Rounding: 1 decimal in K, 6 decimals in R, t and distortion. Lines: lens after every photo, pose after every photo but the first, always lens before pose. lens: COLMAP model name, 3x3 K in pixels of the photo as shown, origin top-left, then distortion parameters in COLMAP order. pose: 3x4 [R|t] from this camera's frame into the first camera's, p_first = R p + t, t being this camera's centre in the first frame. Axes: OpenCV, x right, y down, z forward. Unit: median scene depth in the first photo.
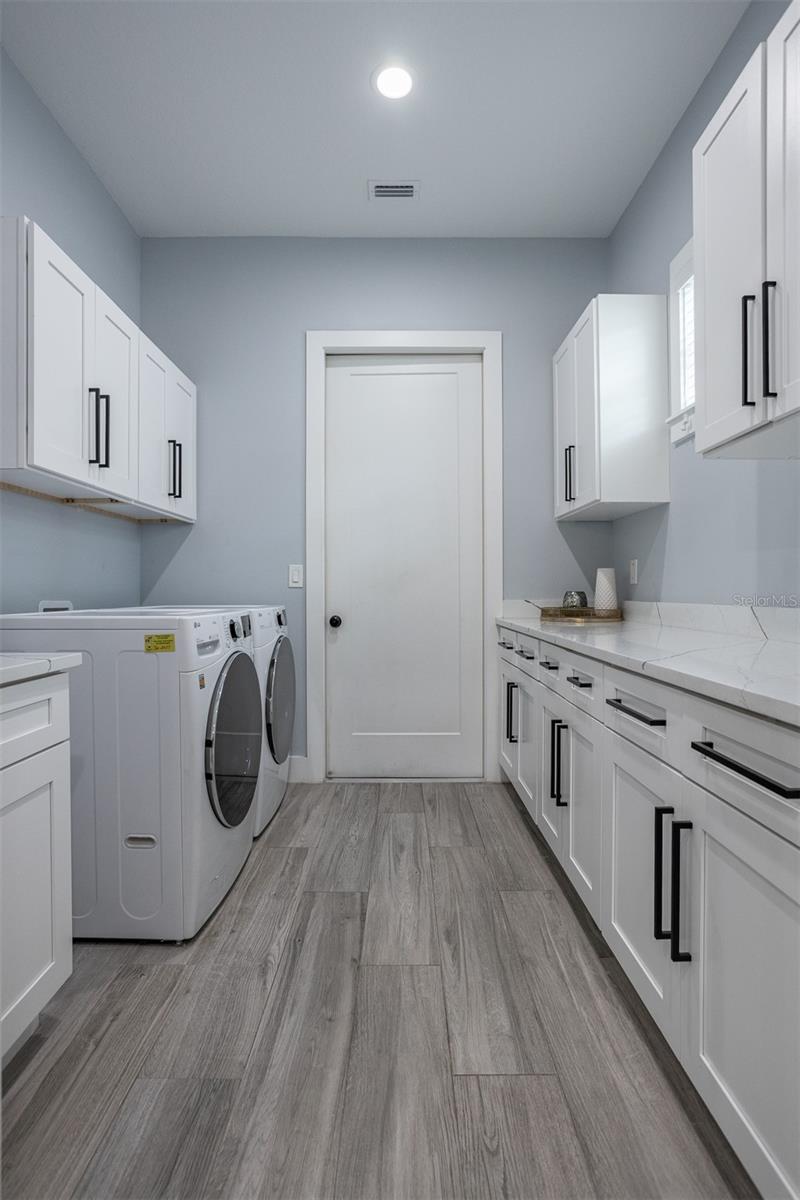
lens RADIAL K [[637.4, 0, 394.2], [0, 637.4, 573.9], [0, 0, 1]] dist [-0.067042, 0.038893]
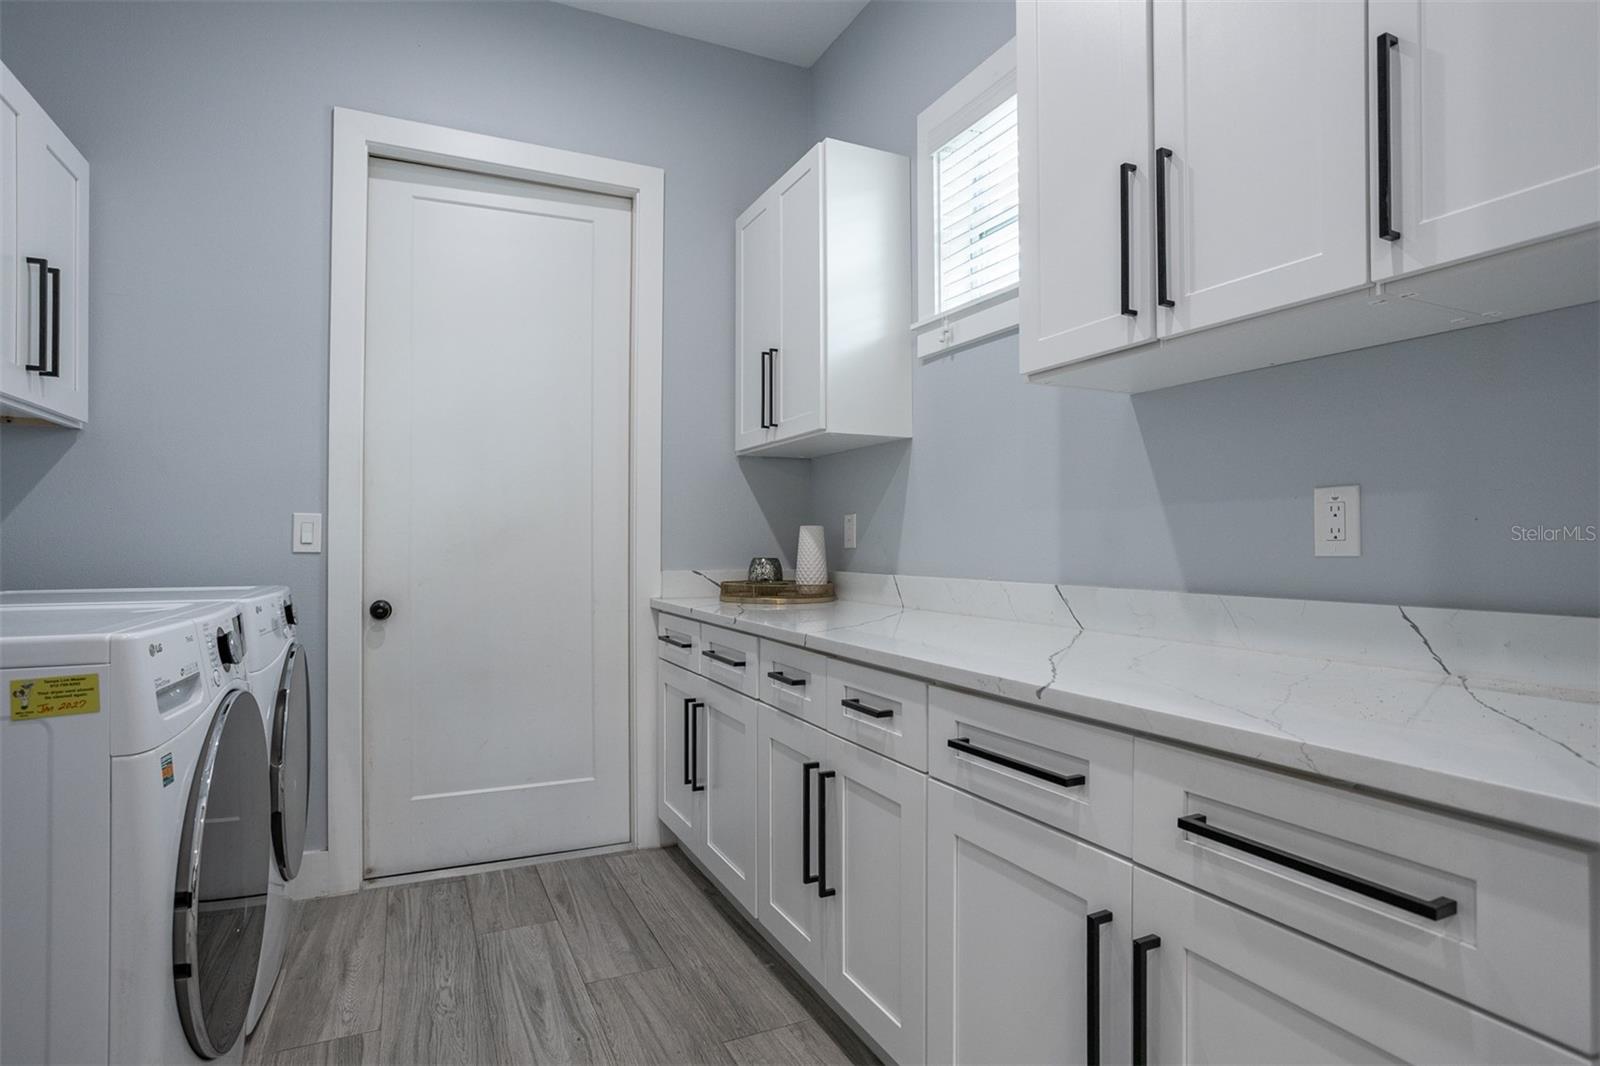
lens RADIAL K [[849.8, 0, 804.2], [0, 849.8, 516.1], [0, 0, 1]] dist [-0.067042, 0.038893]
pose [[0.895161, 0.015774, 0.445464, -0.105986], [-0.013495, 0.999875, -0.008287, -0.012936], [-0.445539, 0.001406, 0.895261, 0.162279]]
